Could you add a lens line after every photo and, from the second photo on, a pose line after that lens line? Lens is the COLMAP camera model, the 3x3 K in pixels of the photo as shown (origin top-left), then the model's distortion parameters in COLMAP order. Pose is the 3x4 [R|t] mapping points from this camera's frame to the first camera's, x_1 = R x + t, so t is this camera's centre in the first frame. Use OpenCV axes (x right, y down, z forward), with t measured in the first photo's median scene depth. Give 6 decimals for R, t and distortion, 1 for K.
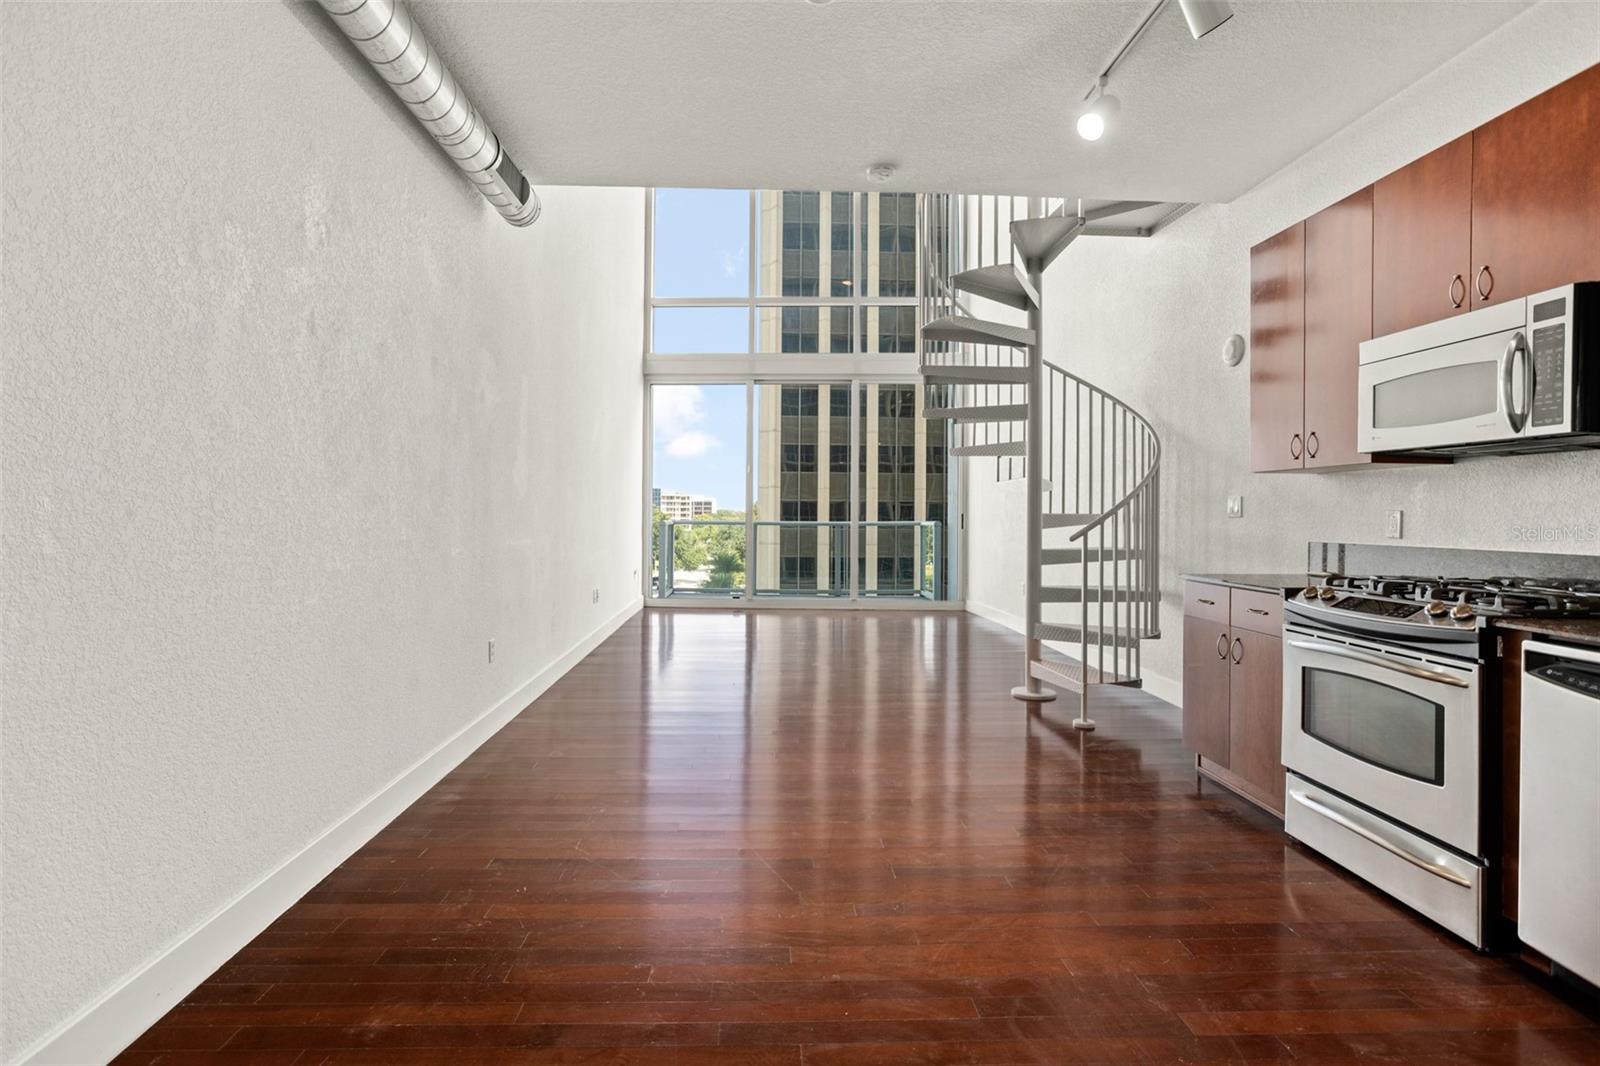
lens RADIAL K [[768.3, 0, 794.4], [0, 768.3, 515.7], [0, 0, 1]] dist [-0.027546, 0.013610]
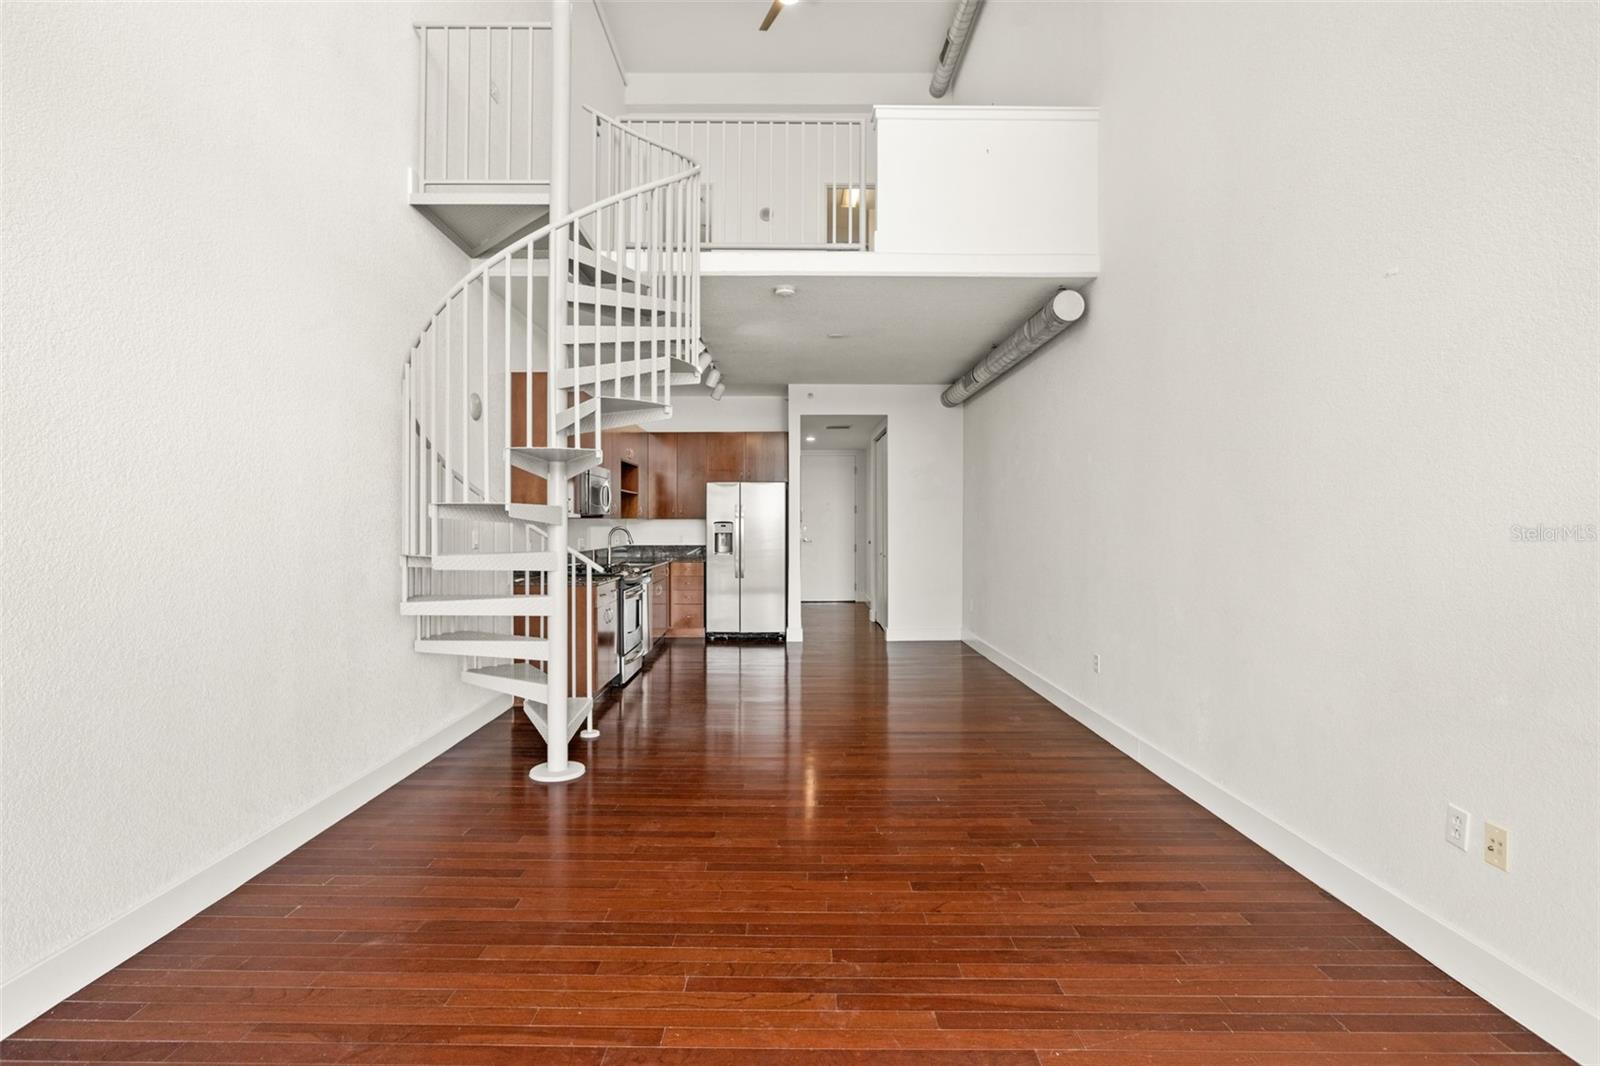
lens RADIAL K [[770.9, 0, 794.5], [0, 770.9, 523.1], [0, 0, 1]] dist [-0.039968, 0.022680]
pose [[-0.999023, -0.006799, 0.043662, 0.028203], [-0.006580, 0.999965, 0.005161, -0.039905], [-0.043695, 0.004869, -0.999033, 1.813678]]
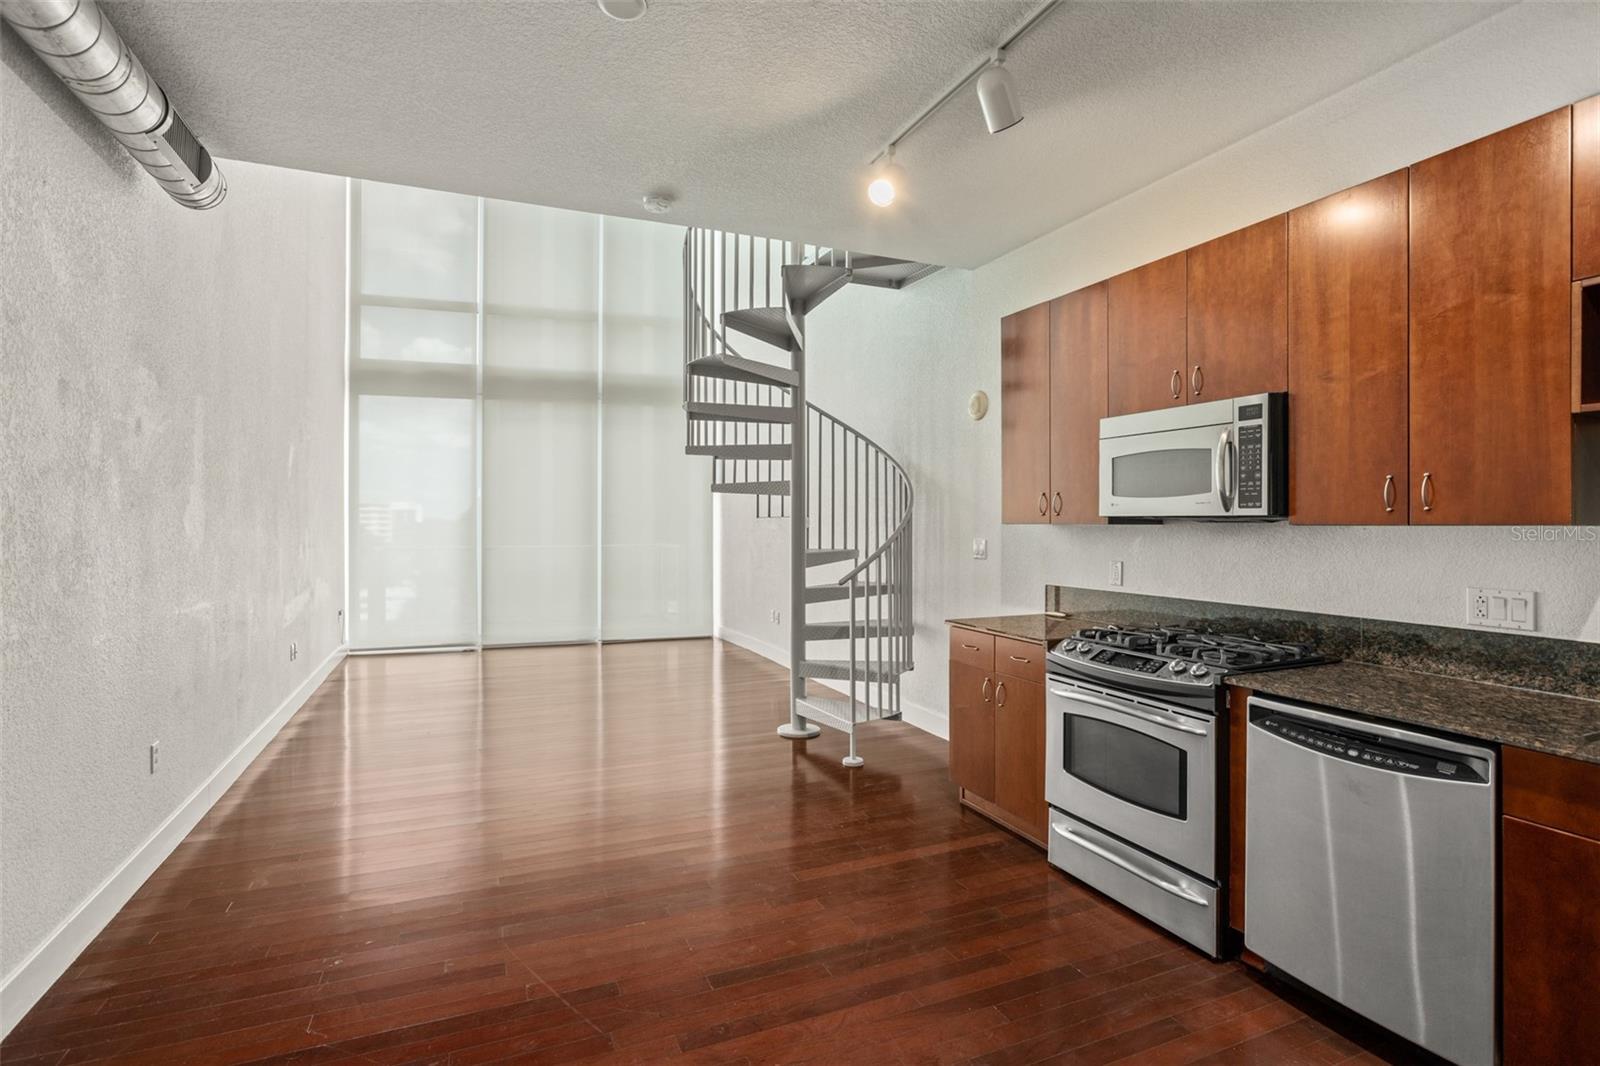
lens RADIAL K [[770.9, 0, 794.5], [0, 770.9, 523.1], [0, 0, 1]] dist [-0.039968, 0.022680]
pose [[0.937086, -0.006565, 0.349037, -0.045782], [0.006526, 0.999978, 0.001288, -0.043531], [-0.349038, 0.001070, 0.937108, 0.050867]]
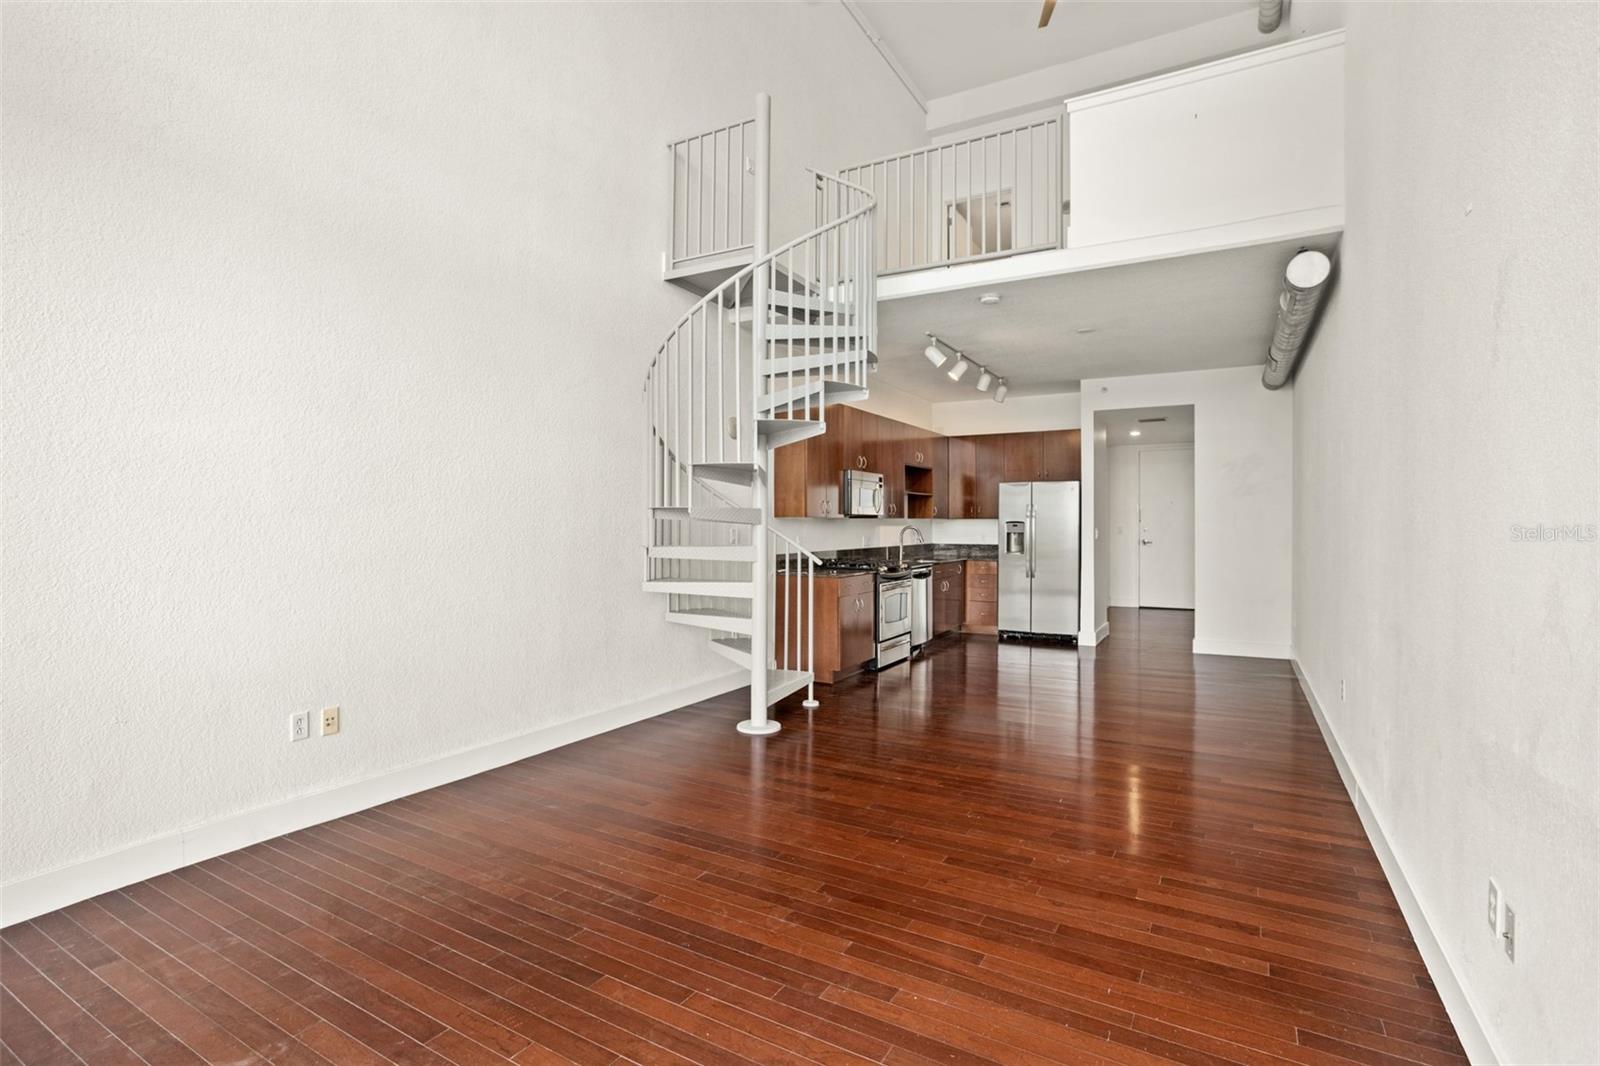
lens RADIAL K [[770.9, 0, 794.5], [0, 770.9, 523.1], [0, 0, 1]] dist [-0.039968, 0.022680]
pose [[-0.842792, -0.008997, 0.538165, -0.259194], [-0.004735, 0.999946, 0.009300, -0.043036], [-0.538219, 0.005290, -0.842788, 1.825228]]
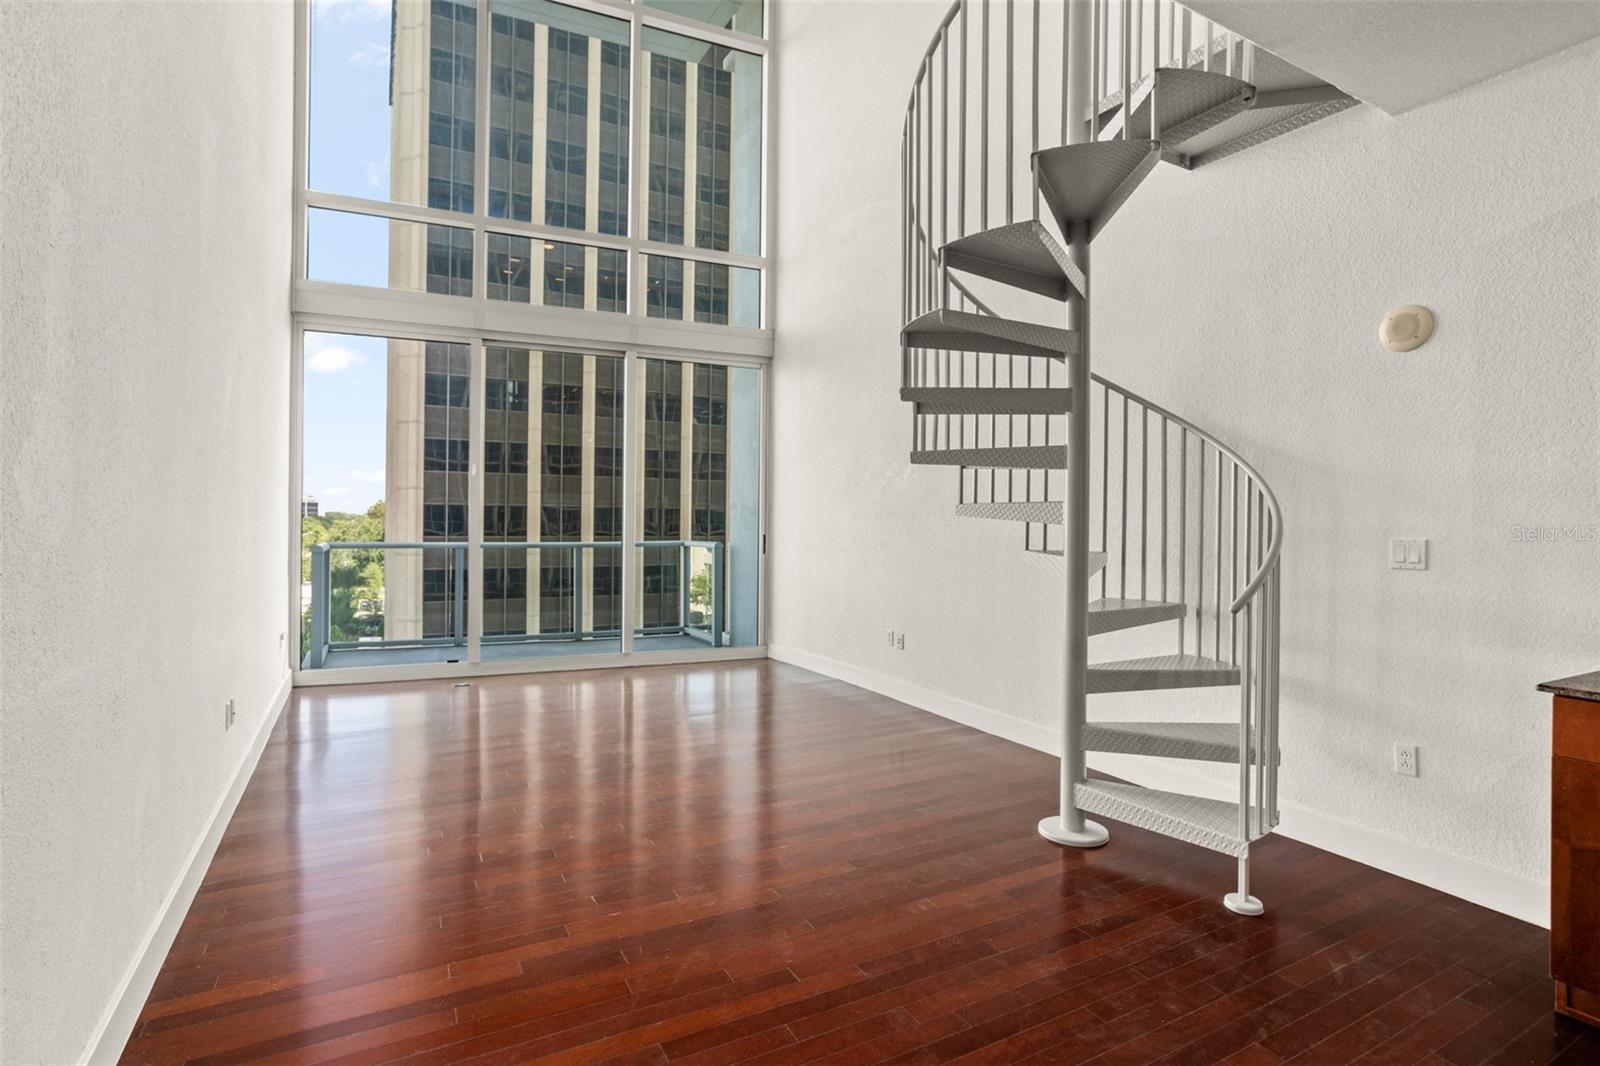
lens RADIAL K [[770.9, 0, 794.5], [0, 770.9, 523.1], [0, 0, 1]] dist [-0.039968, 0.022680]
pose [[0.899186, 0.000206, 0.437567, -0.188750], [-0.002454, 0.999987, 0.004572, -0.034349], [-0.437560, -0.005185, 0.899174, 0.519561]]
